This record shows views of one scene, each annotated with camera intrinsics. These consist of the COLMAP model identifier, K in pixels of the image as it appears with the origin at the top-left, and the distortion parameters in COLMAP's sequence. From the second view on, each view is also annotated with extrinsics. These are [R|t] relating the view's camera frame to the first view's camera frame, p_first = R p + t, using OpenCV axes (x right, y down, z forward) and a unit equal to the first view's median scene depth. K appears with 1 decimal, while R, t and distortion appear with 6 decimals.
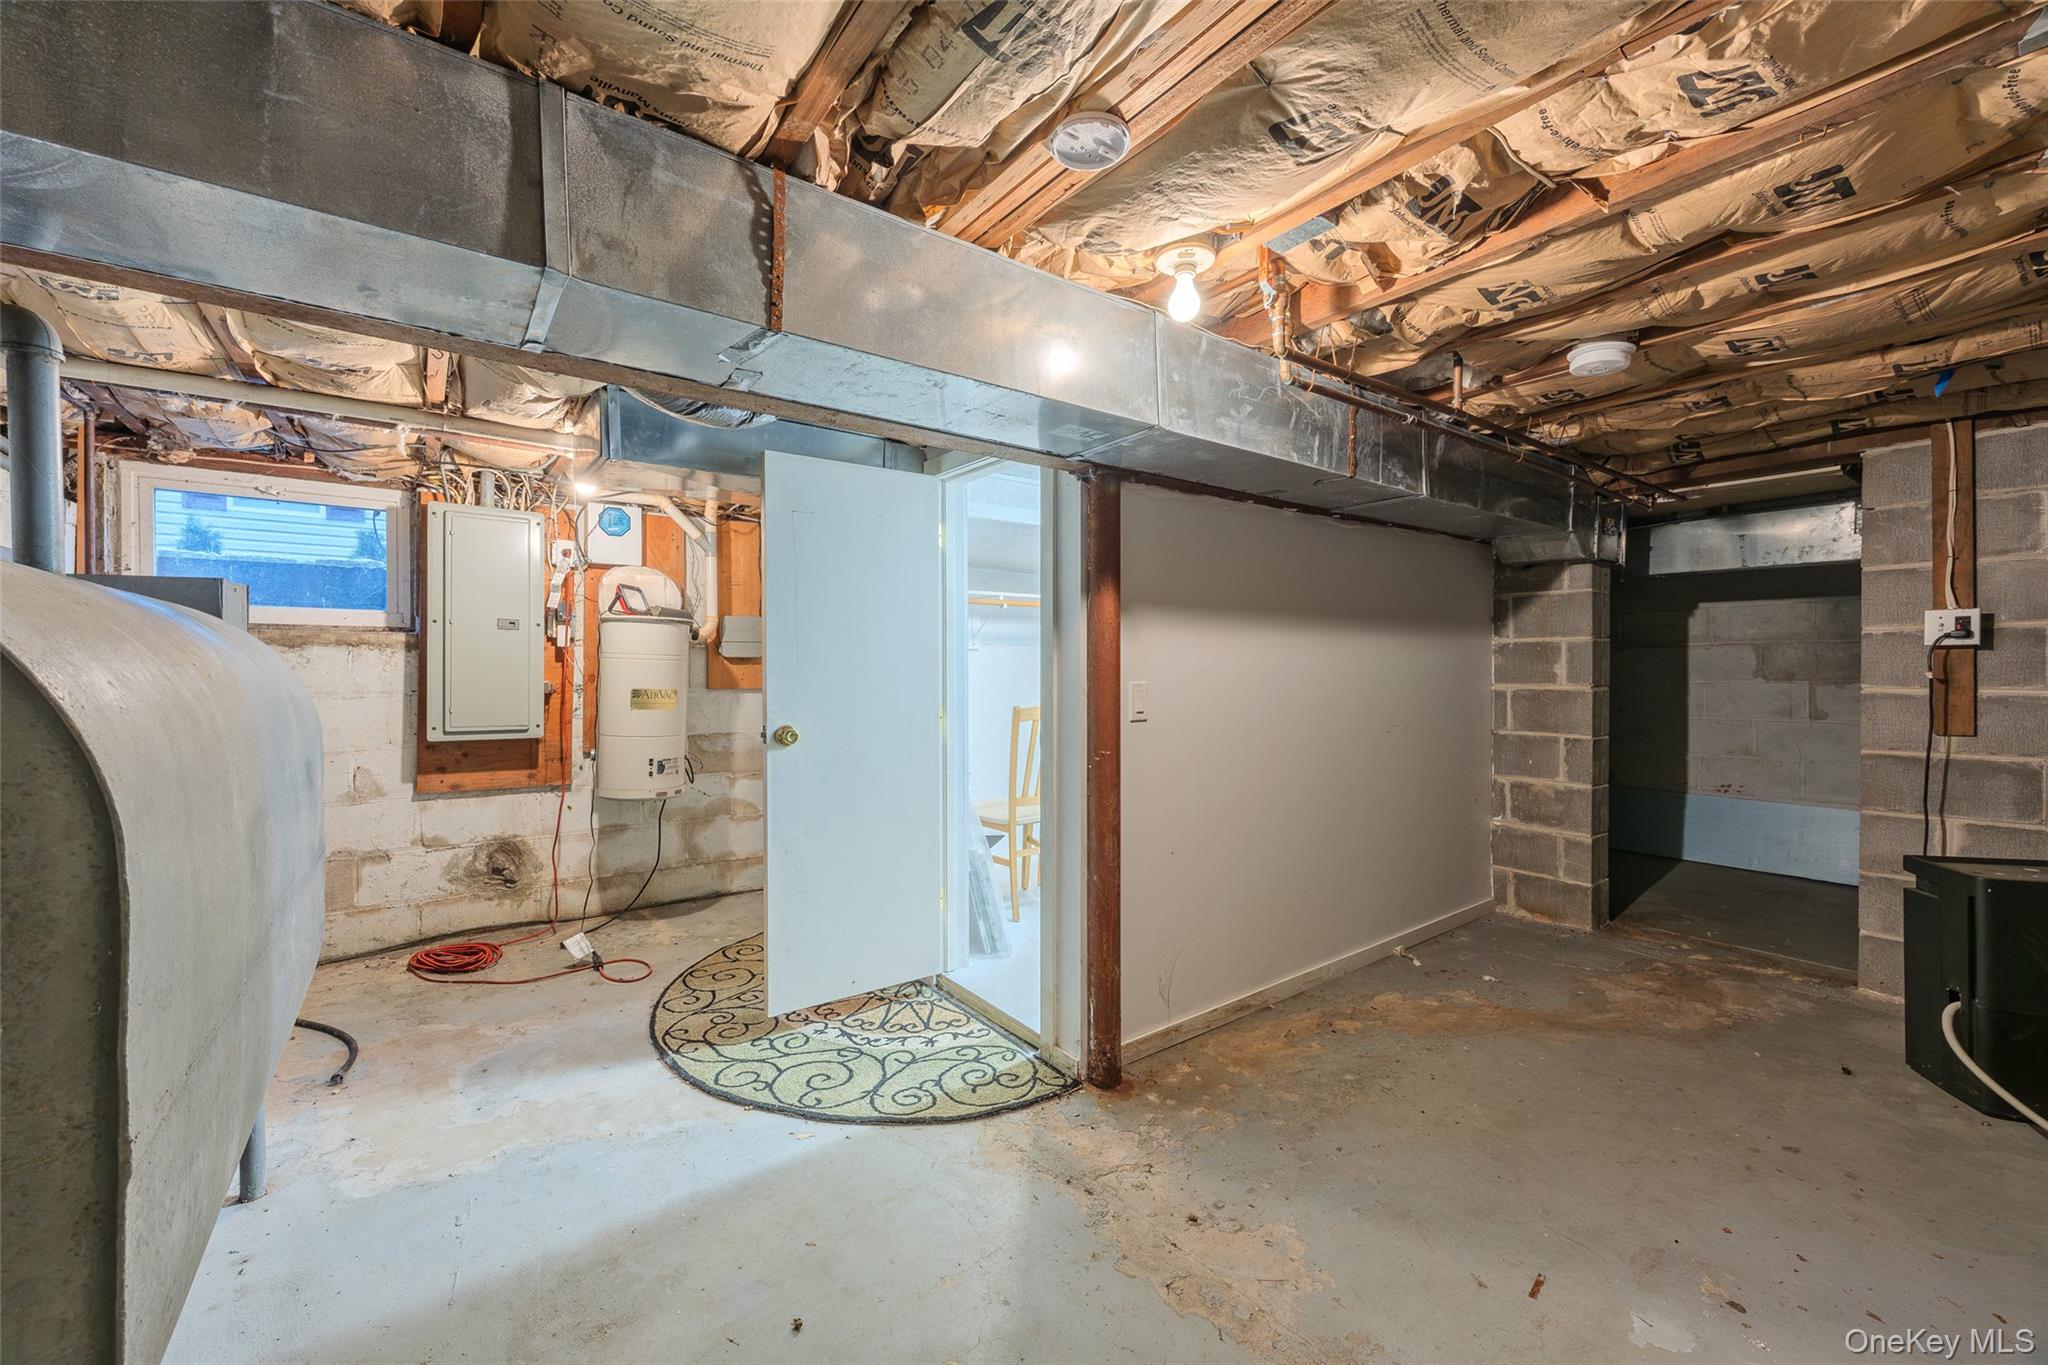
lens RADIAL K [[823.0, 0, 1018.8], [0, 823.0, 680.1], [0, 0, 1]] dist [0.002178, 0.000314]
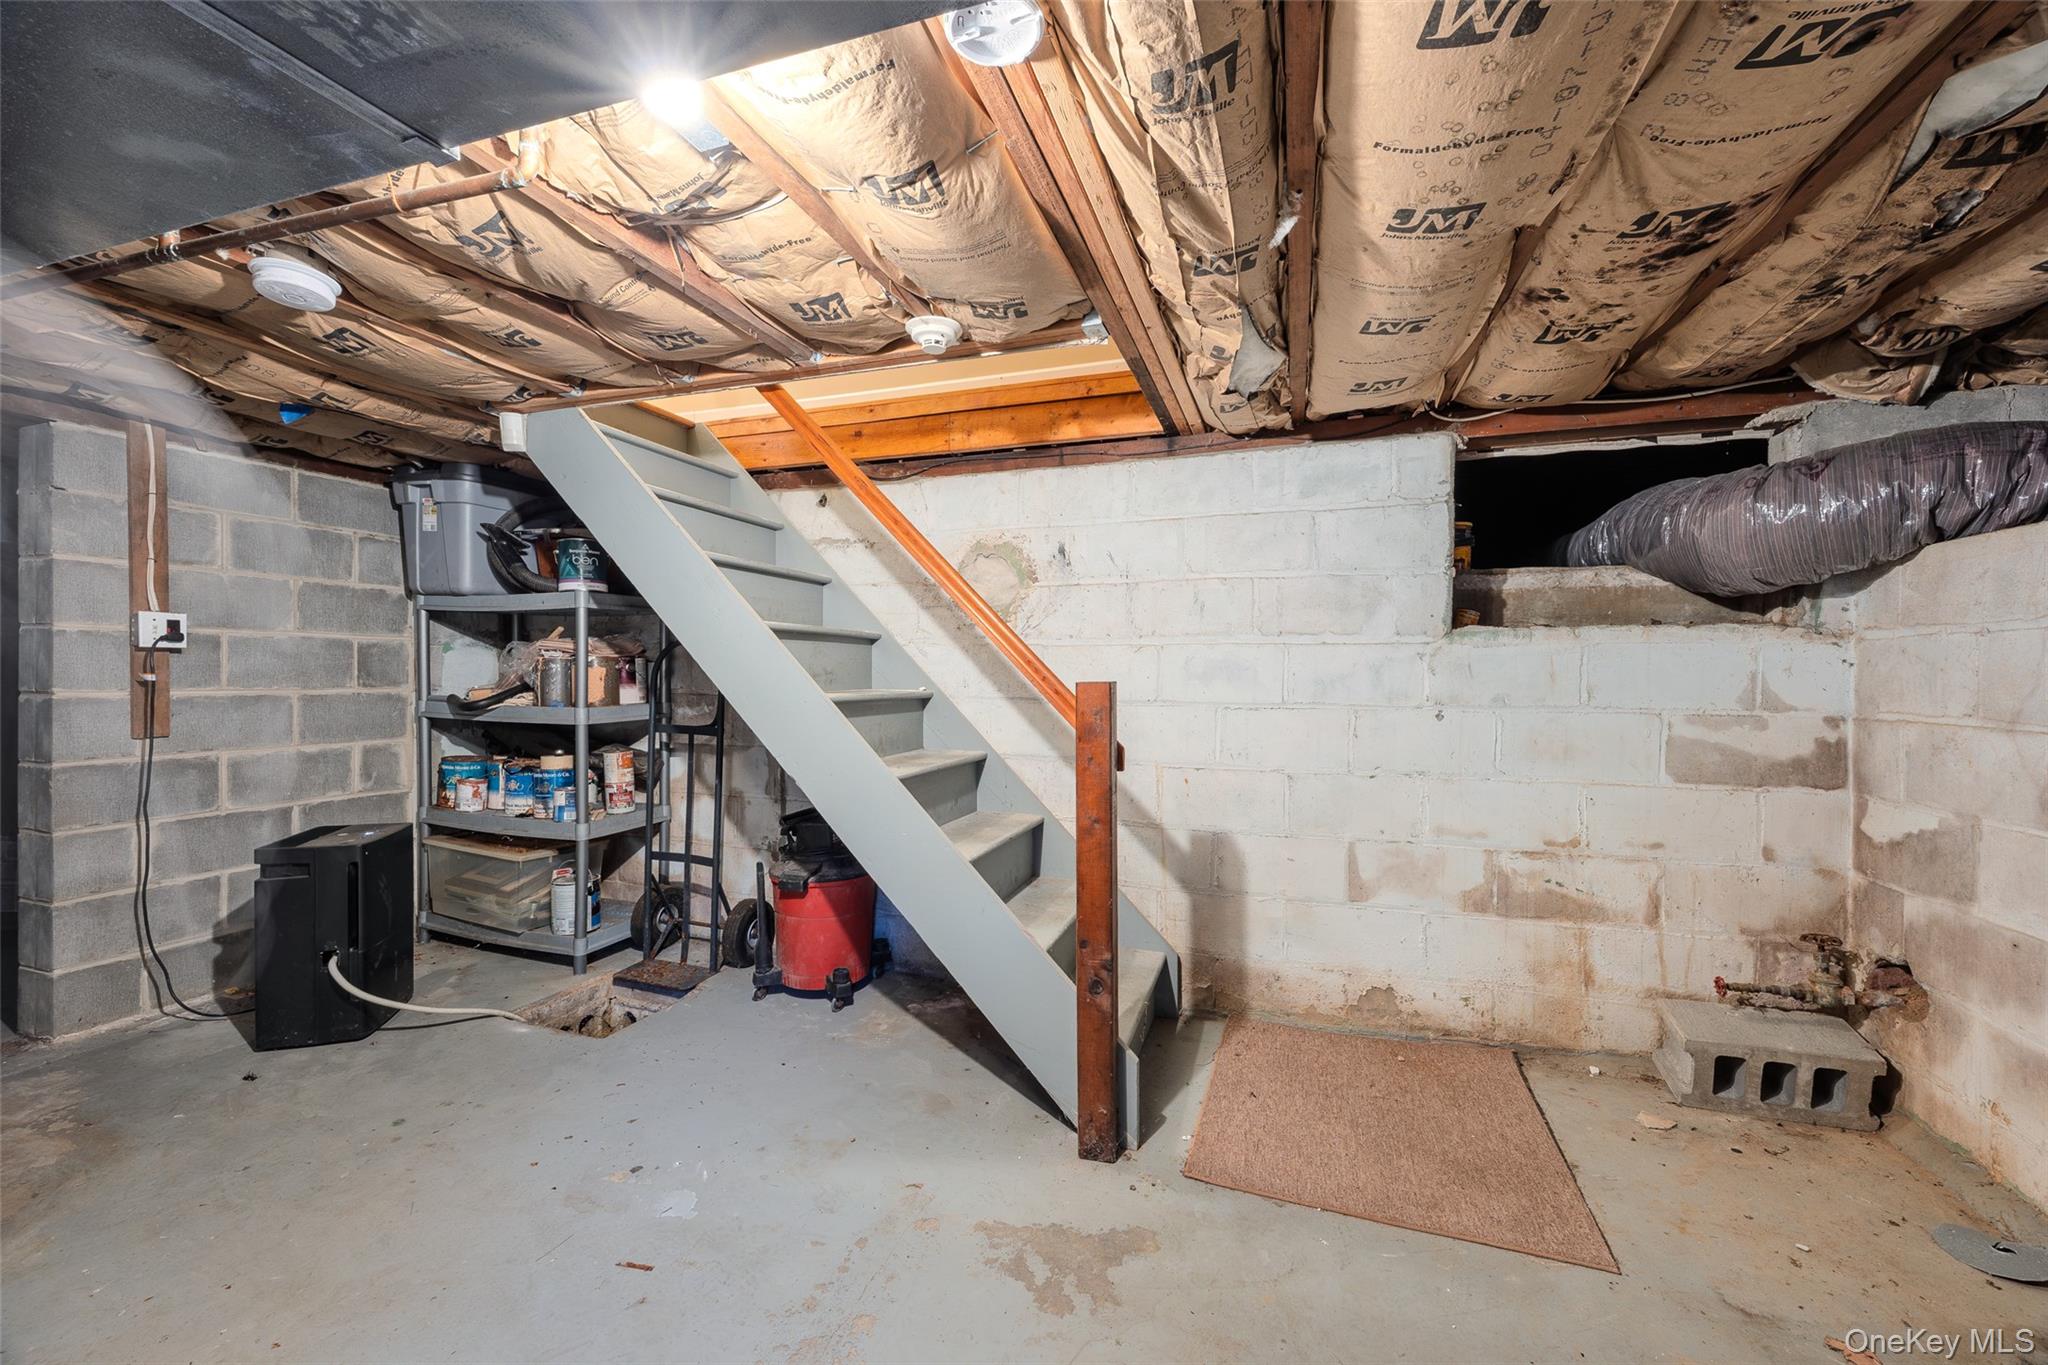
lens RADIAL K [[823.0, 0, 1018.8], [0, 823.0, 680.1], [0, 0, 1]] dist [0.002178, 0.000314]
pose [[-0.584555, -0.003191, 0.811348, -0.364004], [0.007323, 0.999931, 0.009208, -0.005181], [-0.811321, 0.011324, -0.584491, 0.896731]]
